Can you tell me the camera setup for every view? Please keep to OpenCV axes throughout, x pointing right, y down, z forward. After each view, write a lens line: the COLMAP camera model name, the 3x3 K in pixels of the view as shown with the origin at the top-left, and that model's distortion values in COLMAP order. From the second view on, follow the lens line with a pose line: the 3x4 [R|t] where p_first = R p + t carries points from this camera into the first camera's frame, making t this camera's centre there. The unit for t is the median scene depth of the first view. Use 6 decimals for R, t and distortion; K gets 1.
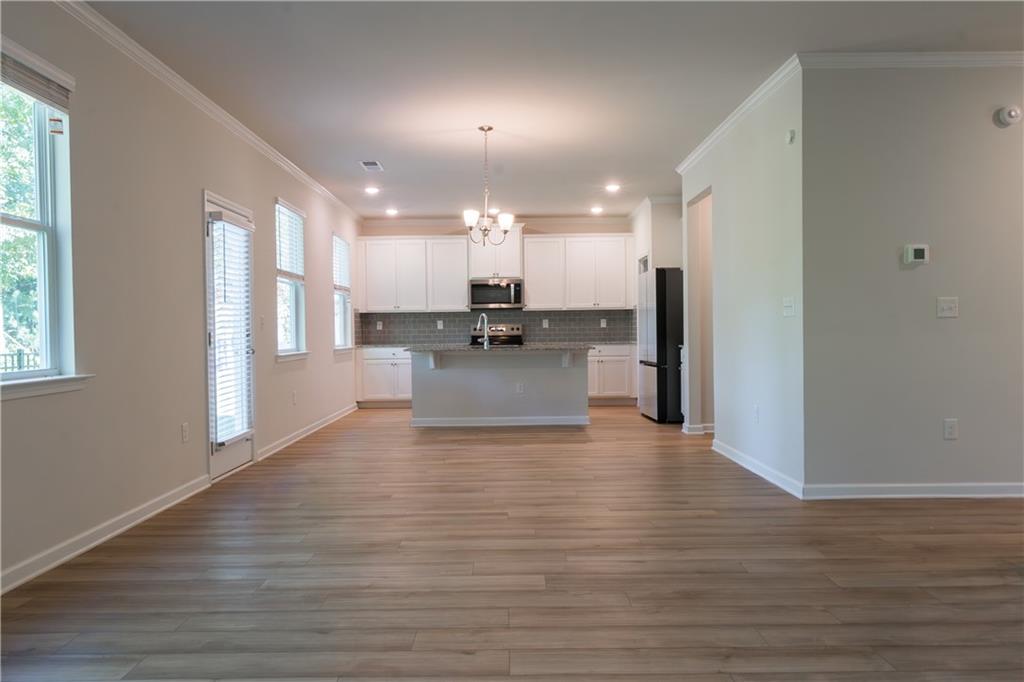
lens RADIAL K [[771.6, 0, 512.5], [0, 771.6, 337.9], [0, 0, 1]] dist [0.063471, 0.002942]
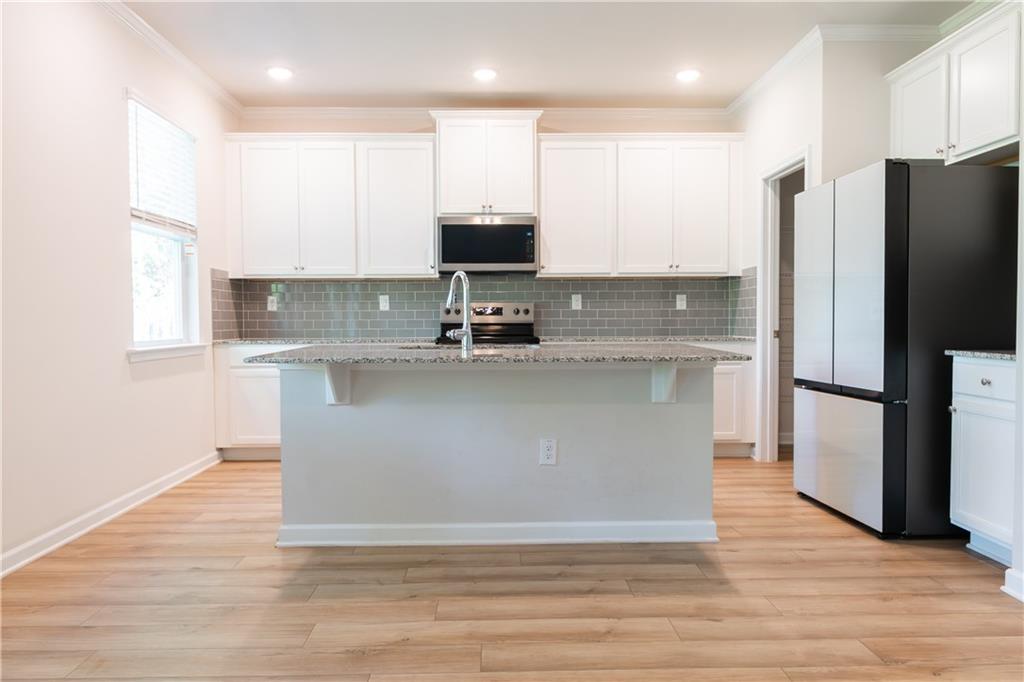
lens RADIAL K [[771.6, 0, 509.8], [0, 771.6, 345.1], [0, 0, 1]] dist [0.063471, 0.002942]
pose [[0.999859, 0.006332, 0.015549, -0.013598], [-0.006739, 0.999631, 0.026298, -0.002135], [-0.015377, -0.026399, 0.999533, 0.470961]]
